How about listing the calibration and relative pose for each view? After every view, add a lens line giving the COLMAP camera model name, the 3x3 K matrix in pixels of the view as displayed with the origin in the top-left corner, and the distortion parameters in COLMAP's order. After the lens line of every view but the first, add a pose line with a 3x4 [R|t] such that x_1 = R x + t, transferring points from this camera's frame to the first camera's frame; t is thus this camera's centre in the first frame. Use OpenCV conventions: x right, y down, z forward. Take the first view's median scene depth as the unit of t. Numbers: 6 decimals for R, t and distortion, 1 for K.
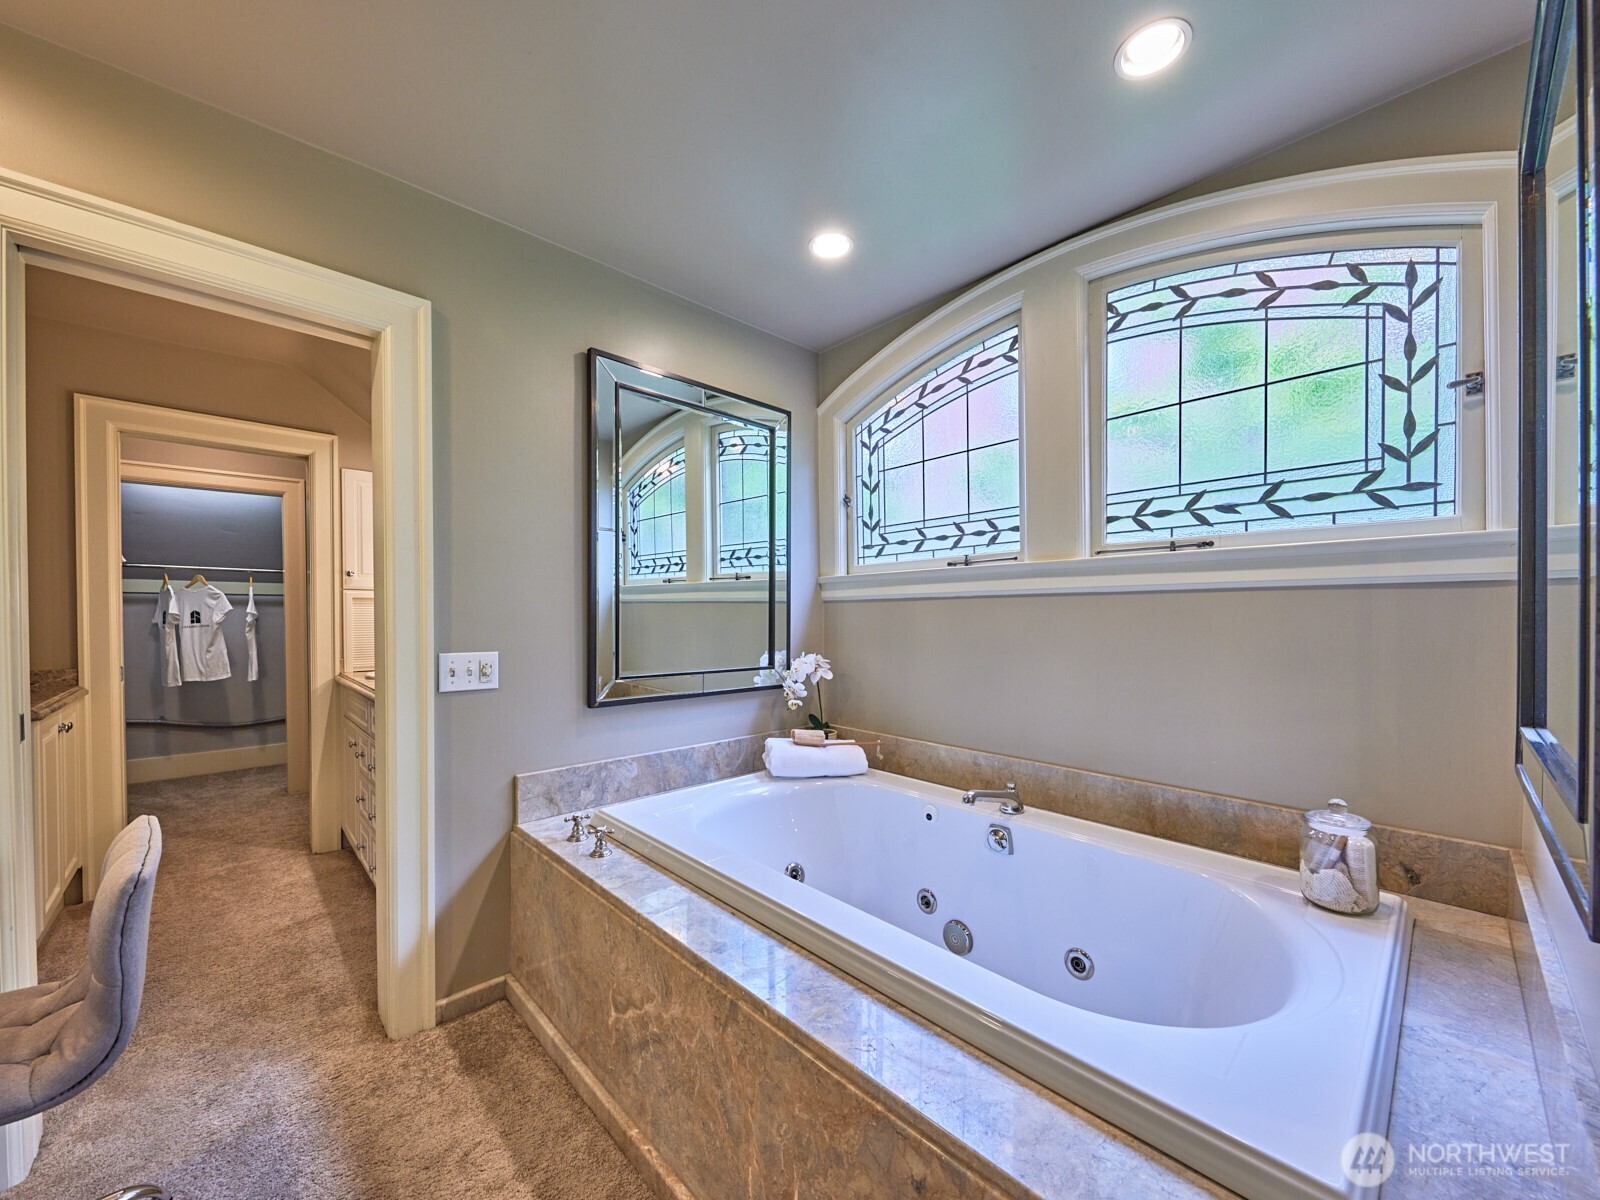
lens RADIAL K [[615.8, 0, 836.4], [0, 615.8, 626.2], [0, 0, 1]] dist [-0.000440, -0.000803]
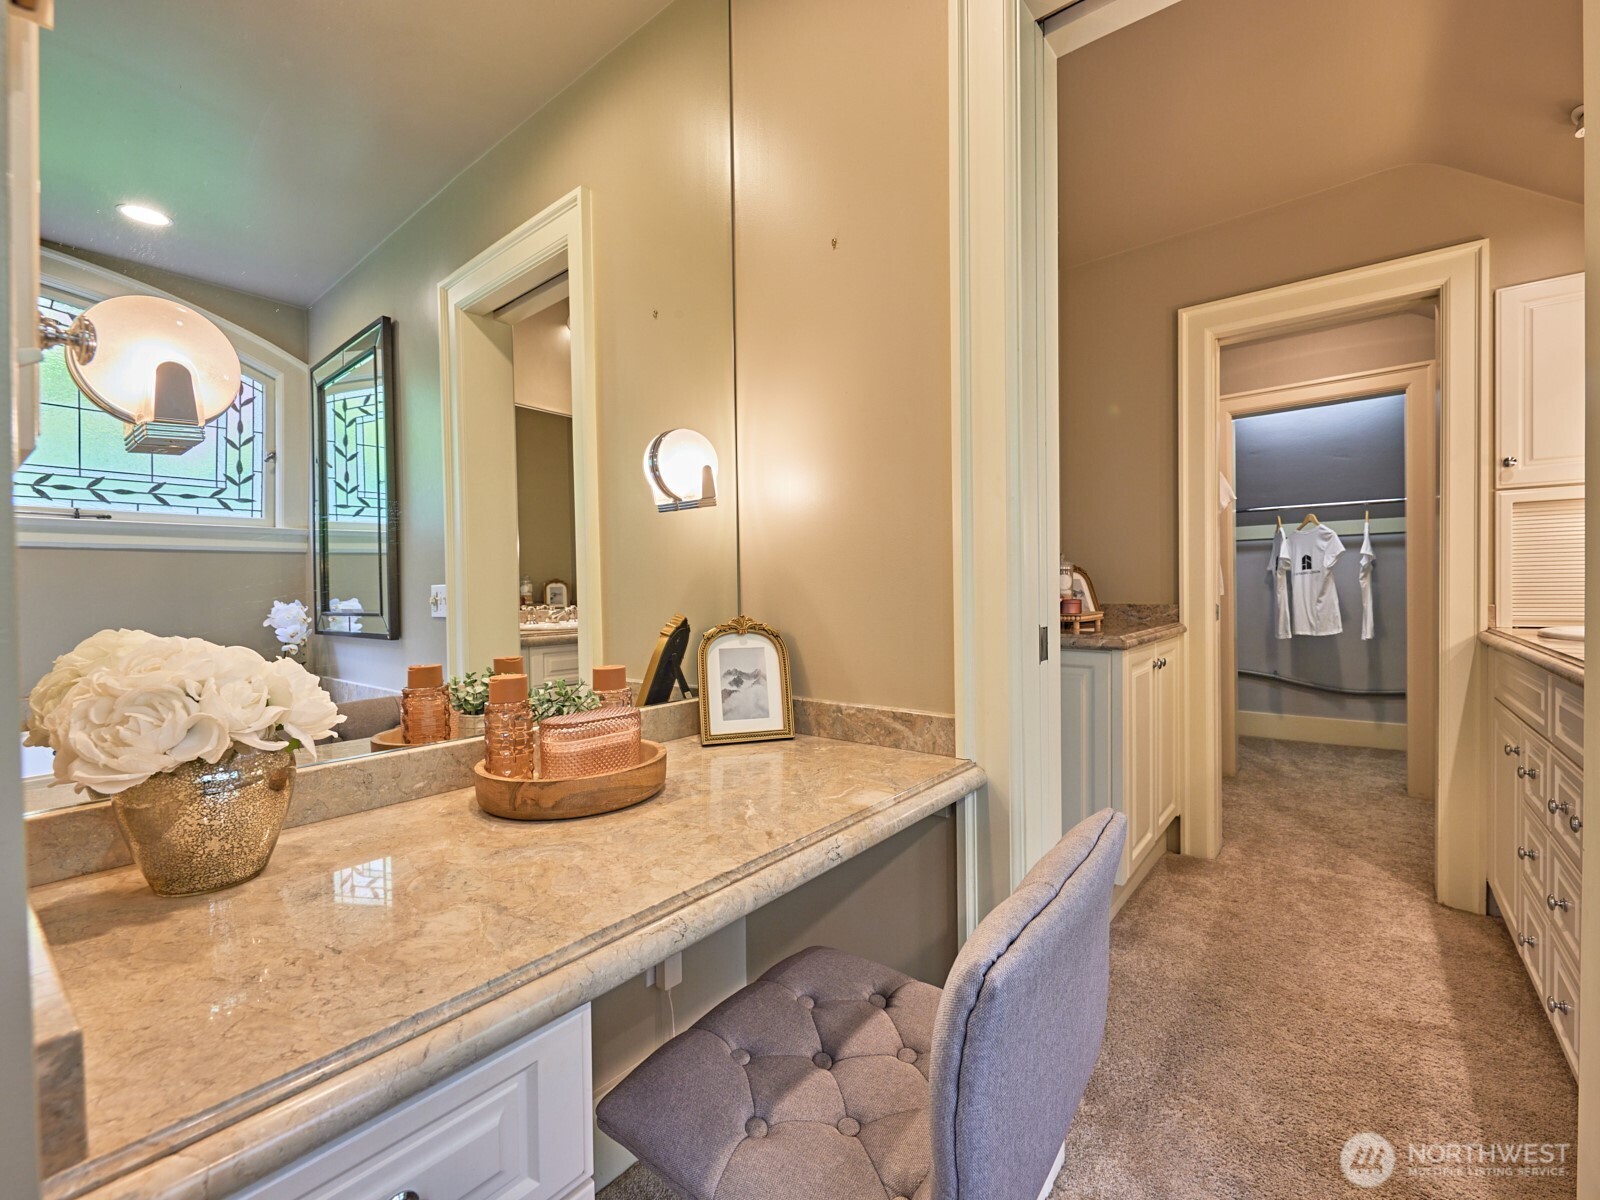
lens RADIAL K [[684.6, 0, 799.9], [0, 684.6, 603.3], [0, 0, 1]] dist [-0.000342, -0.001418]
pose [[0.105175, 0.013633, -0.994360, -0.157042], [0.000683, 0.999905, 0.013781, 0.032386], [0.994453, -0.002129, 0.105156, 0.191591]]
